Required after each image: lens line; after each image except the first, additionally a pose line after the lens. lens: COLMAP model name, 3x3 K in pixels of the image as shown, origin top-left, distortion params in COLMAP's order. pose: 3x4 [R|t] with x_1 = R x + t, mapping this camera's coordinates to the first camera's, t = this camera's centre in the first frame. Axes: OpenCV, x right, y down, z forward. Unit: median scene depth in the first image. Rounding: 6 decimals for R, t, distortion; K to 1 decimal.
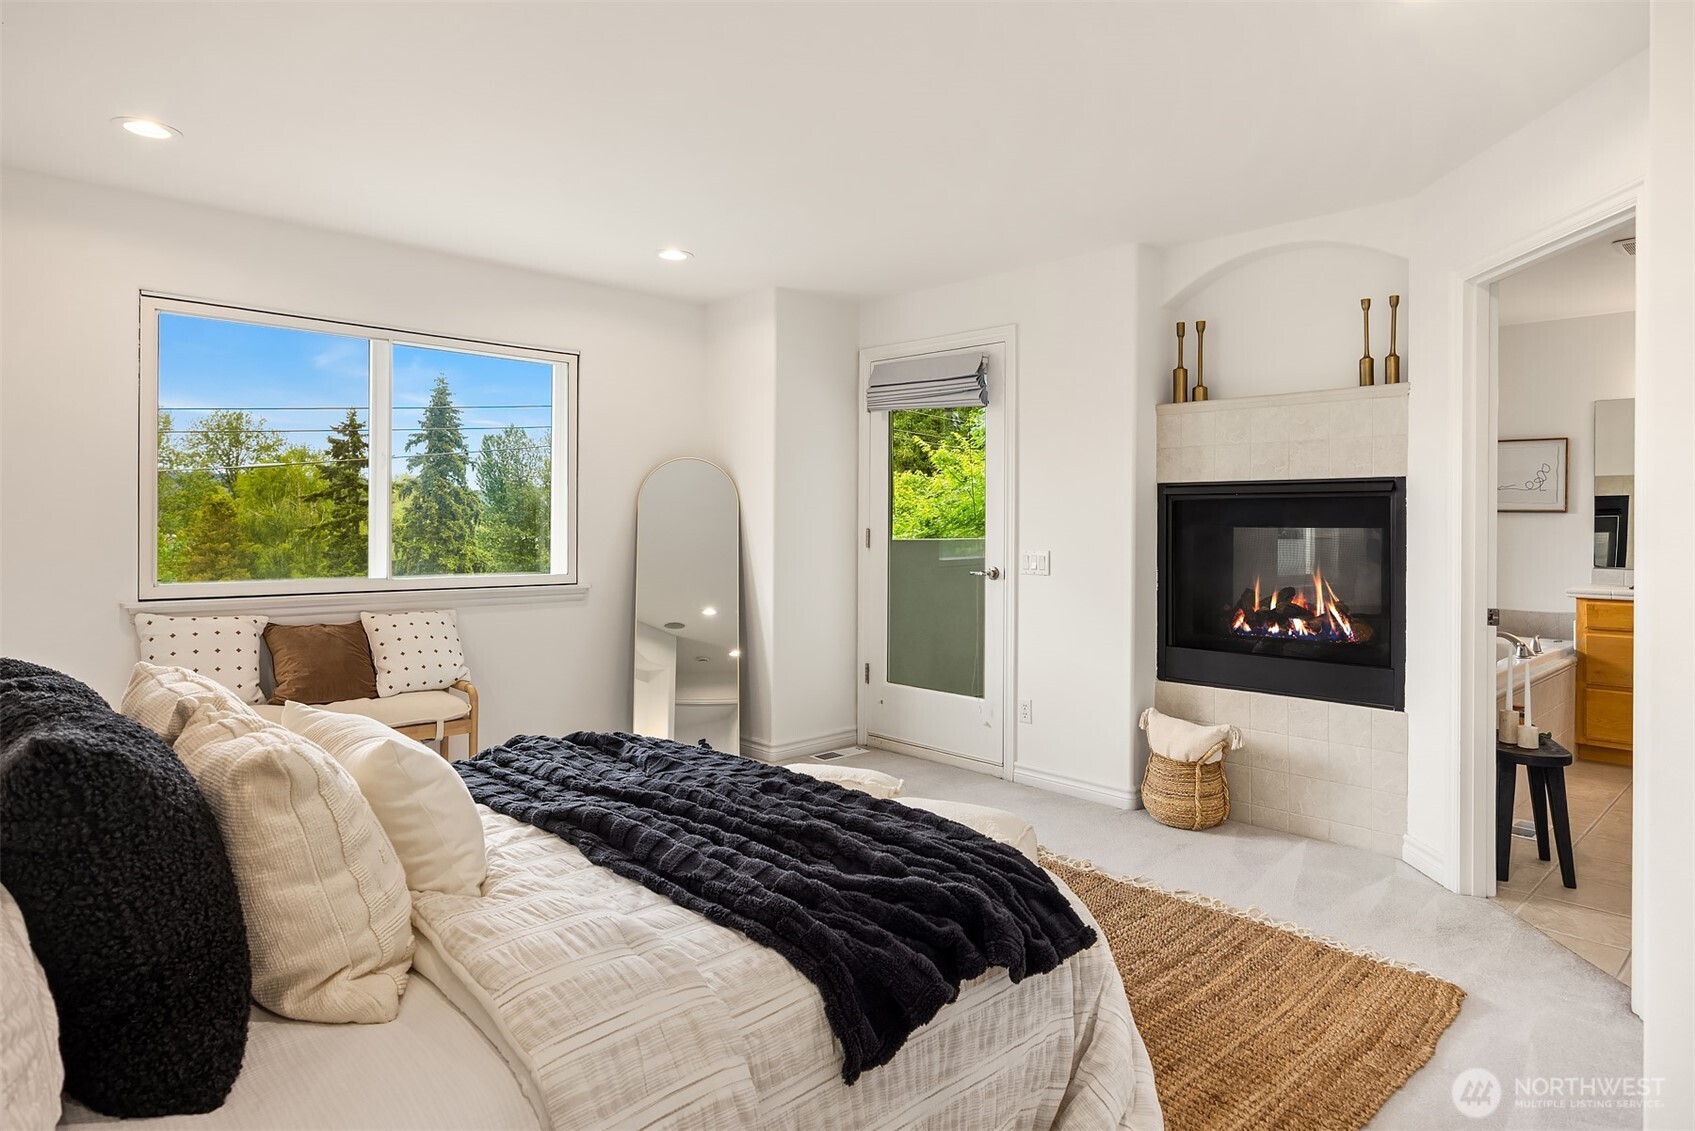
lens RADIAL K [[964.1, 0, 849.2], [0, 964.1, 541.0], [0, 0, 1]] dist [0.000549, -0.000453]
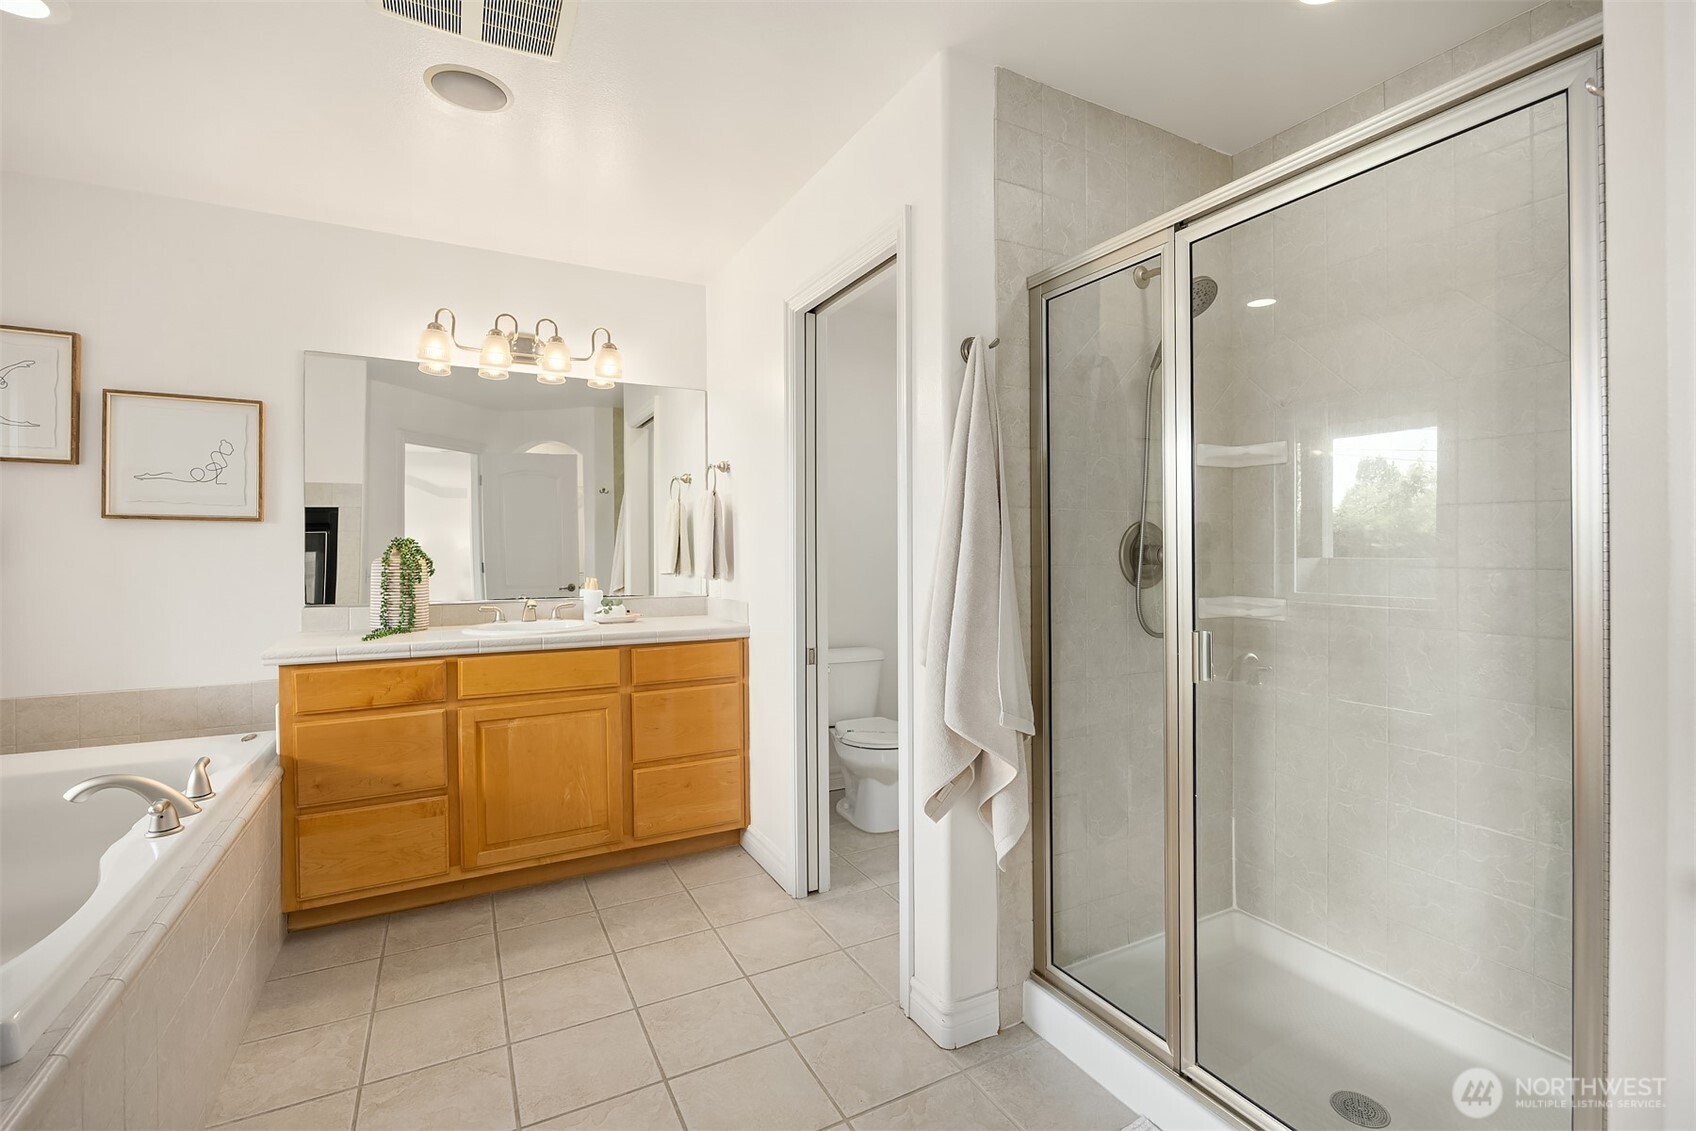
lens RADIAL K [[768.1, 0, 853.6], [0, 768.1, 548.9], [0, 0, 1]] dist [-0.000741, -0.000093]
pose [[0.273954, -0.004177, 0.961734, 0.377266], [0.012686, 0.999919, 0.000729, -0.007311], [-0.961659, 0.012001, 0.273985, 0.503829]]
